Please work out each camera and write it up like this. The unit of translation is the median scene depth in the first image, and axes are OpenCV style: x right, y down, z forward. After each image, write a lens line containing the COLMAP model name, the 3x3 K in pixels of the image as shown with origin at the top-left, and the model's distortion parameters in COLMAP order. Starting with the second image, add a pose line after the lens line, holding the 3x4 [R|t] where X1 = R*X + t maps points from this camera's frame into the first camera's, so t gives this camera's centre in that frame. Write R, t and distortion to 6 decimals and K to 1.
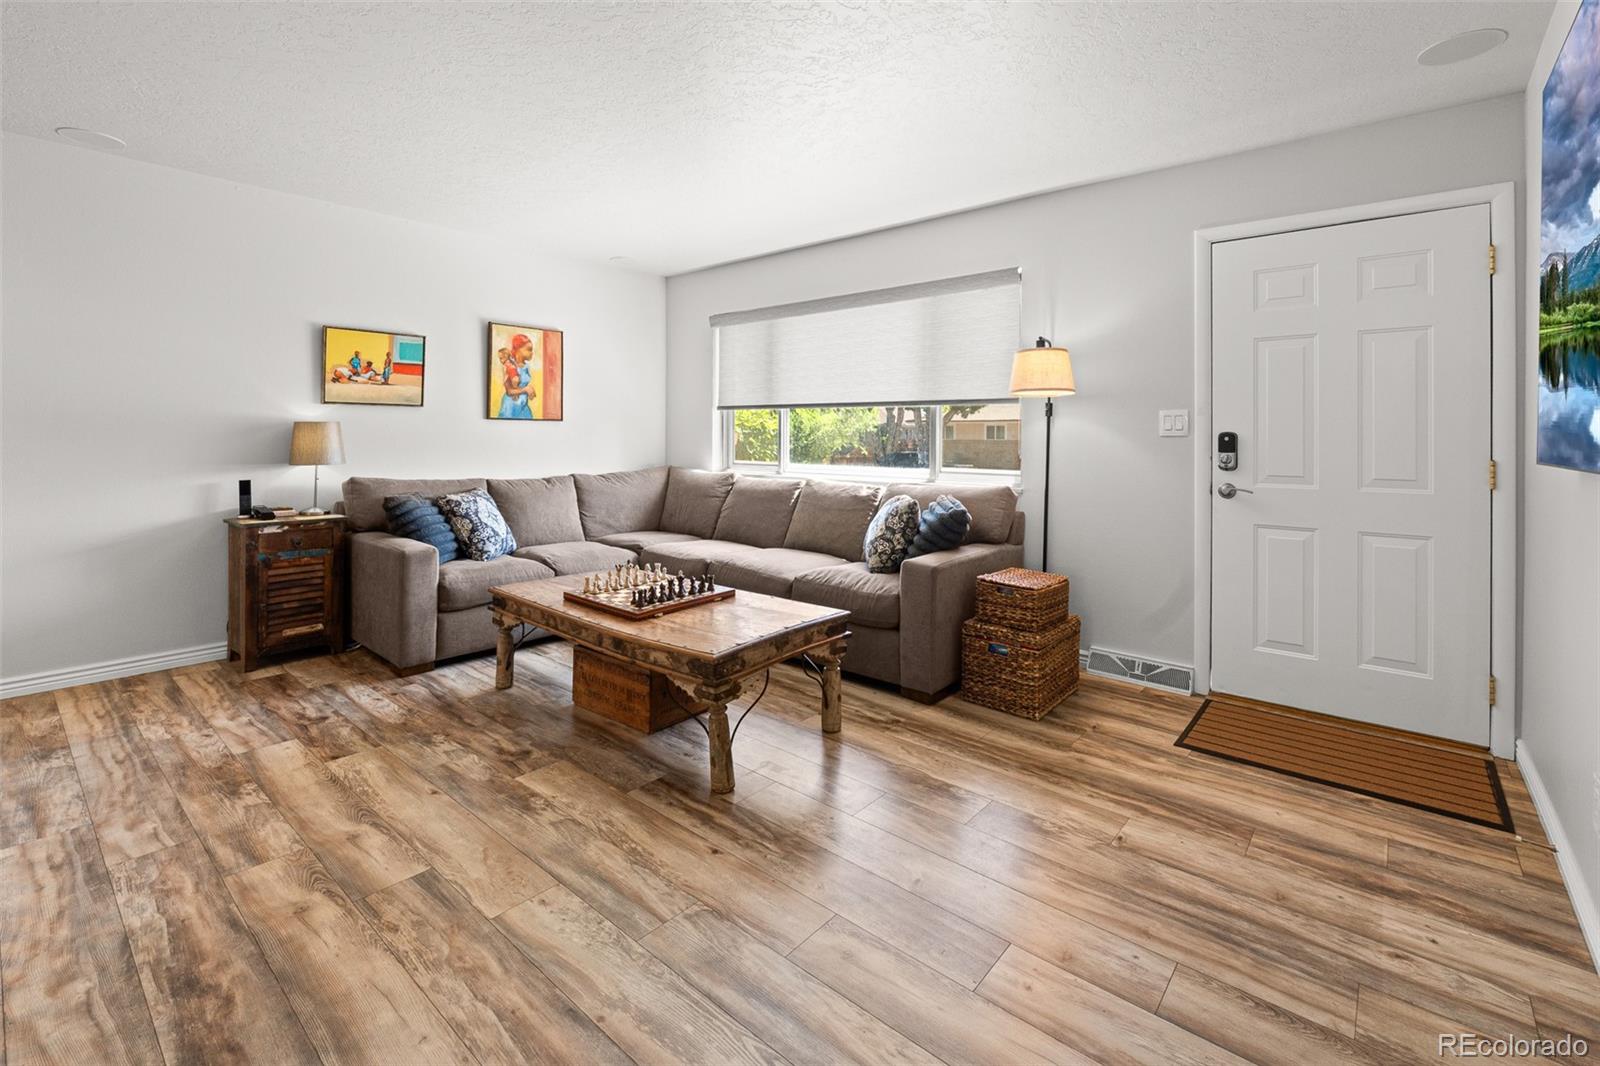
lens RADIAL K [[693.9, 0, 778.8], [0, 693.9, 441.4], [0, 0, 1]] dist [-0.007808, -0.000341]
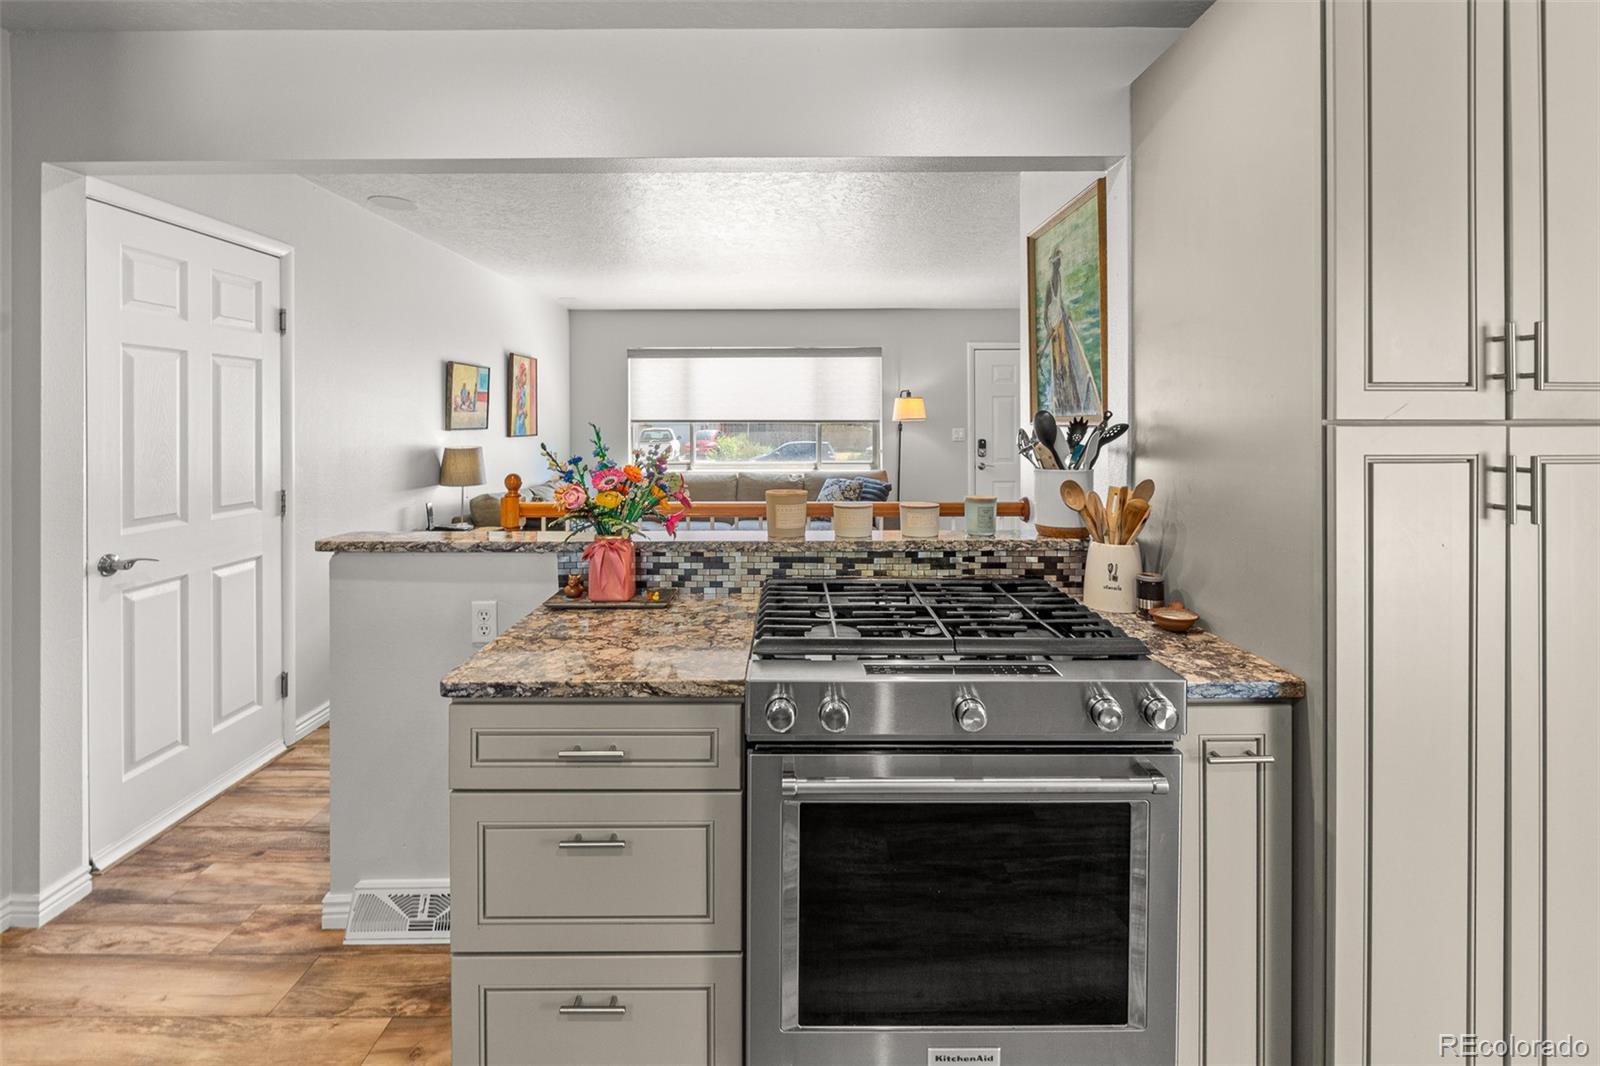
lens RADIAL K [[693.9, 0, 786.8], [0, 693.9, 425.8], [0, 0, 1]] dist [-0.007808, -0.000341]
pose [[0.761308, -0.015165, 0.648213, -1.406729], [0.015446, 0.999867, 0.005251, -0.088359], [-0.648207, 0.006015, 0.761441, -0.279530]]
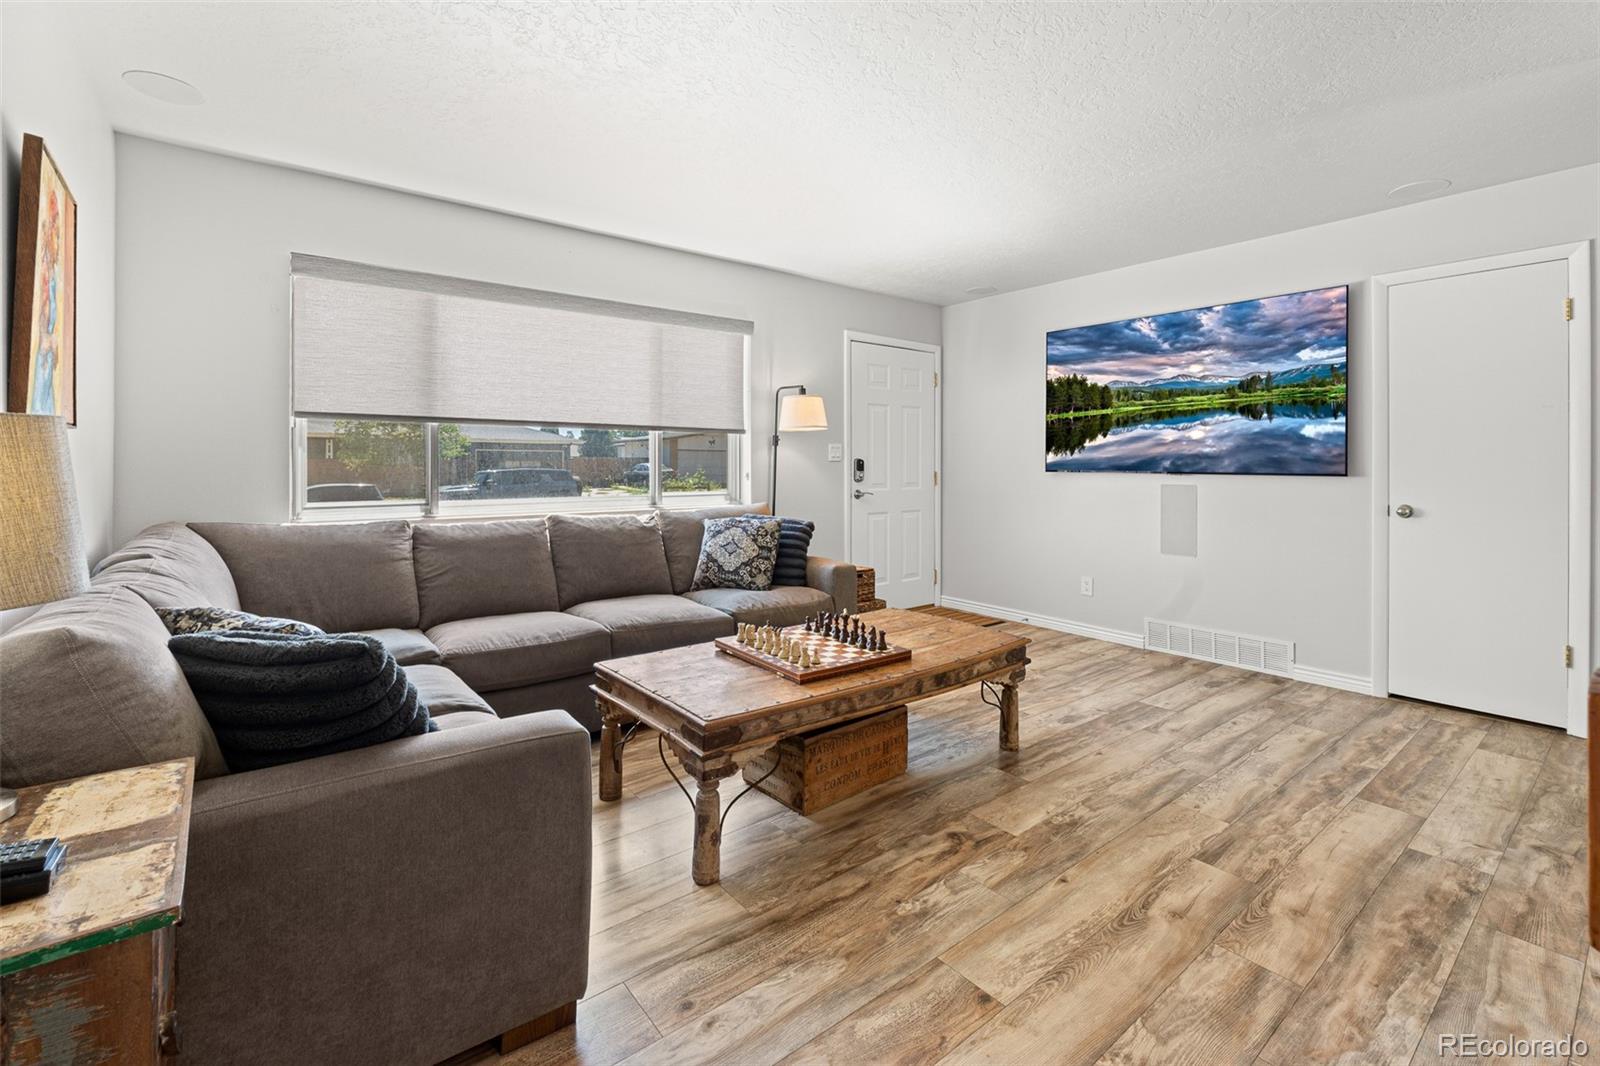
lens RADIAL K [[693.9, 0, 802.6], [0, 693.9, 458.8], [0, 0, 1]] dist [-0.007808, -0.000341]
pose [[0.193007, -0.002296, 0.981195, -1.175257], [0.004426, 0.999989, 0.001469, -0.018190], [-0.981187, 0.004060, 0.193015, 0.960868]]
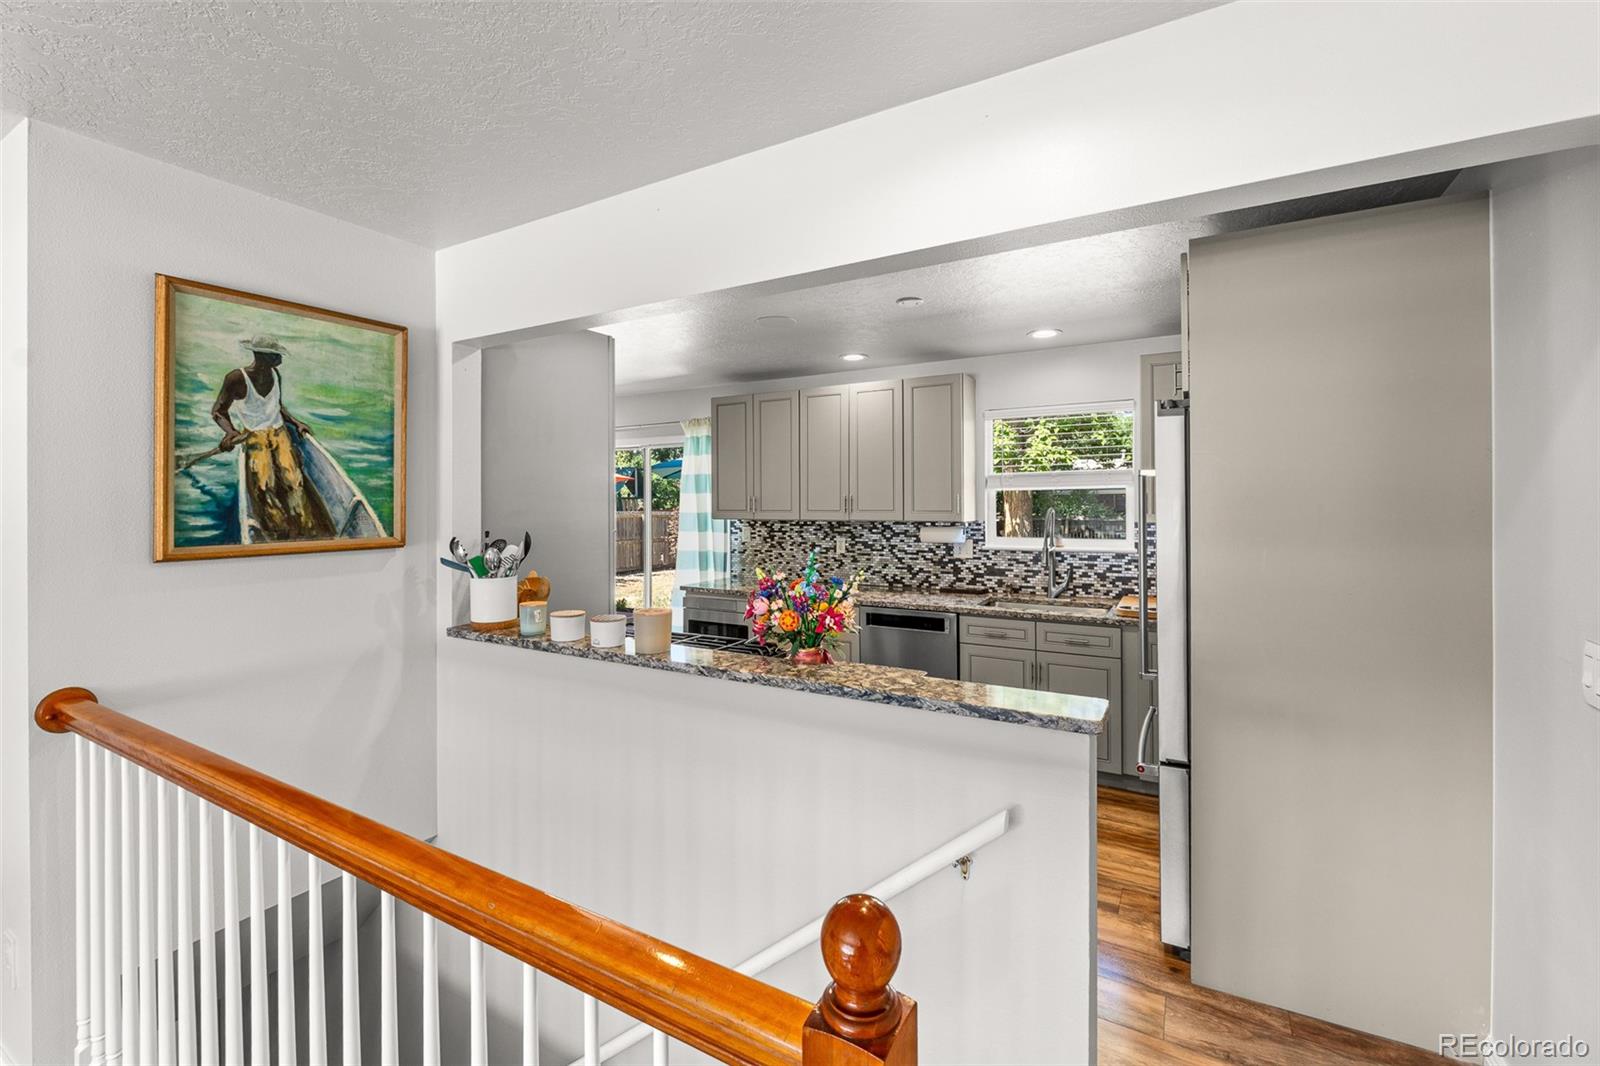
lens RADIAL K [[693.9, 0, 802.2], [0, 693.9, 487.5], [0, 0, 1]] dist [-0.007808, -0.000341]
pose [[-0.983571, -0.005607, -0.180435, -0.975191], [-0.003615, 0.999929, -0.011369, -0.144547], [0.180485, -0.010530, -0.983521, 1.054123]]
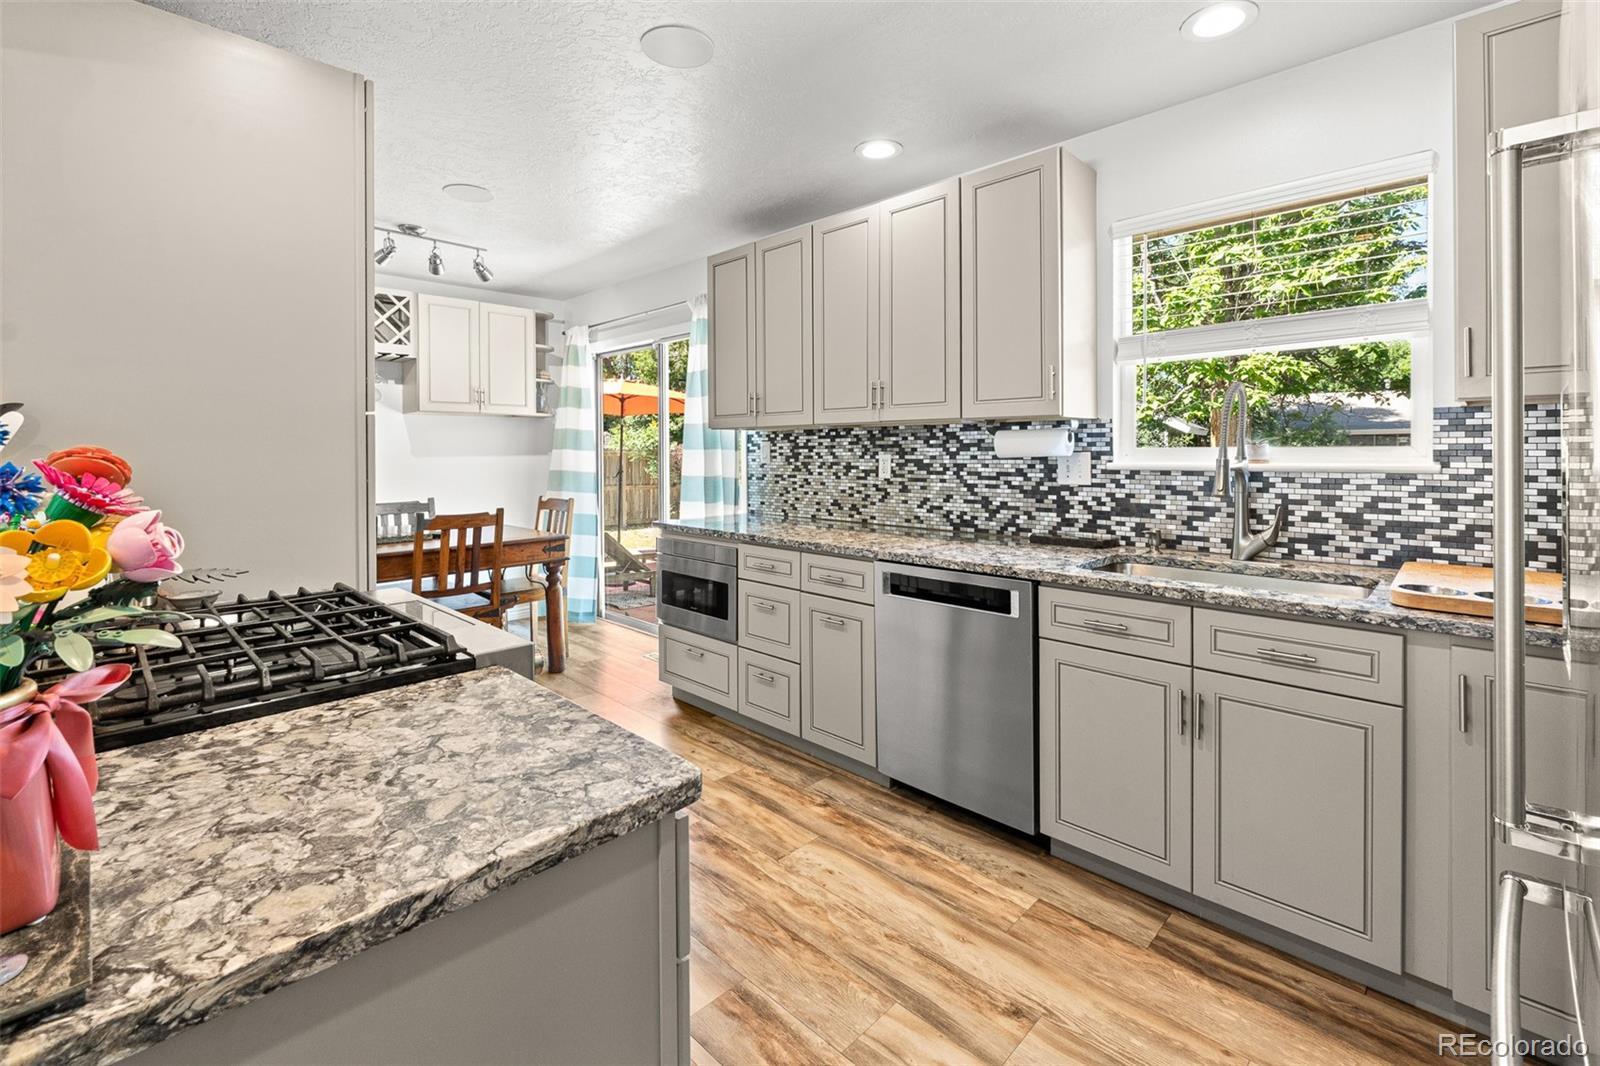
lens RADIAL K [[693.9, 0, 807.5], [0, 693.9, 450.0], [0, 0, 1]] dist [-0.007808, -0.000341]
pose [[-0.997314, -0.003735, 0.073153, -1.357583], [-0.003225, 0.999970, 0.007087, -0.049653], [-0.073178, 0.006832, -0.997296, 0.470949]]
